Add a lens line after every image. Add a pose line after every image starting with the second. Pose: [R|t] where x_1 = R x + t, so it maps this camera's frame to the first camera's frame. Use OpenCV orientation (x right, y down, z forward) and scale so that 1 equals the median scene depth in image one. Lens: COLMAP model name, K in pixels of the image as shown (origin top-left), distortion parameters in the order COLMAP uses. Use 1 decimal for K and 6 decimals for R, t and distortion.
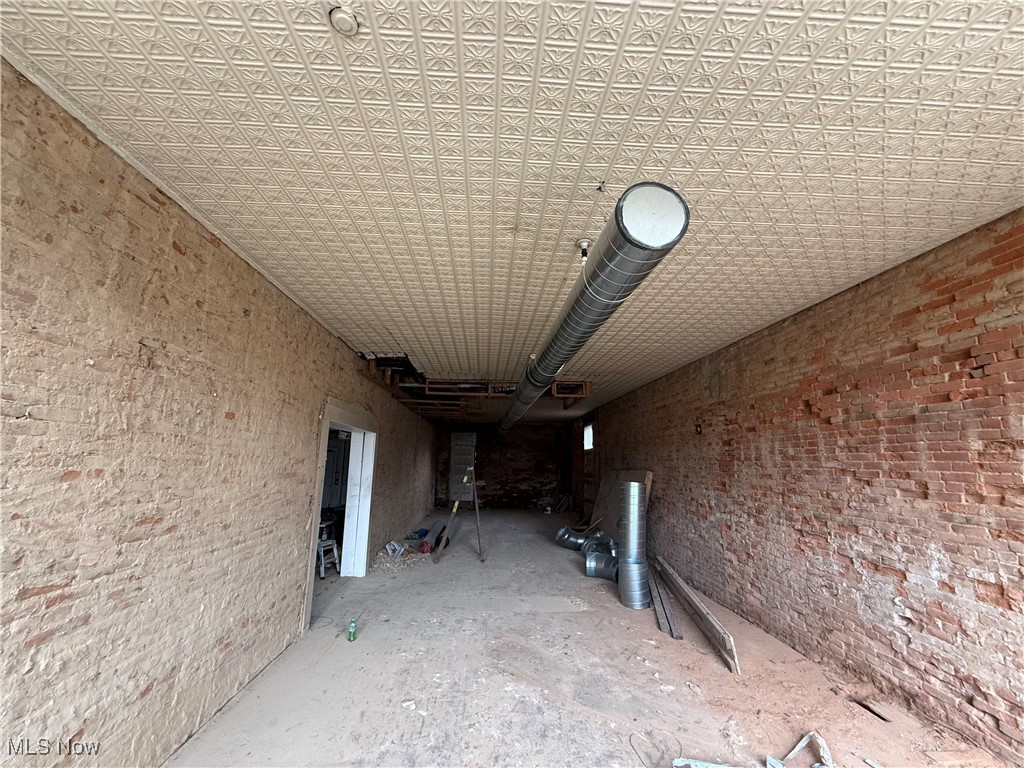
lens RADIAL K [[407.3, 0, 514.8], [0, 407.3, 383.6], [0, 0, 1]] dist [0.001478, 0.000156]
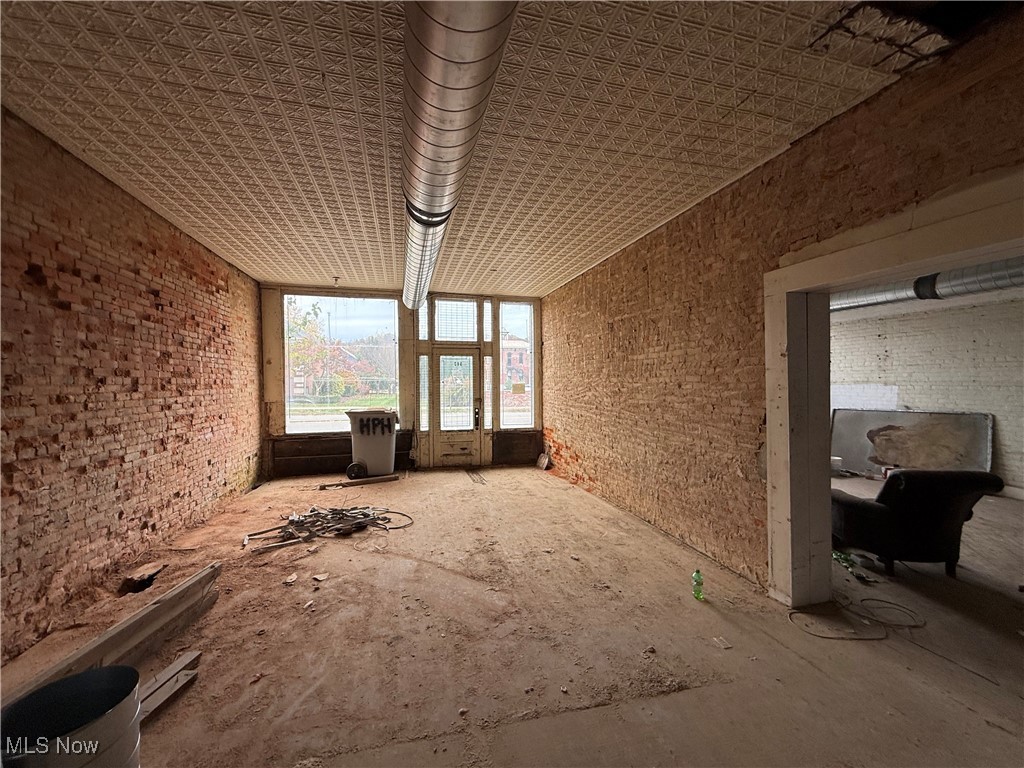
lens RADIAL K [[407.3, 0, 509.8], [0, 407.3, 385.9], [0, 0, 1]] dist [0.001478, 0.000156]
pose [[-0.984126, 0.000167, -0.177472, 0.090319], [0.031196, 0.984592, -0.172062, 0.450173], [0.174709, -0.174867, -0.968968, 2.099312]]
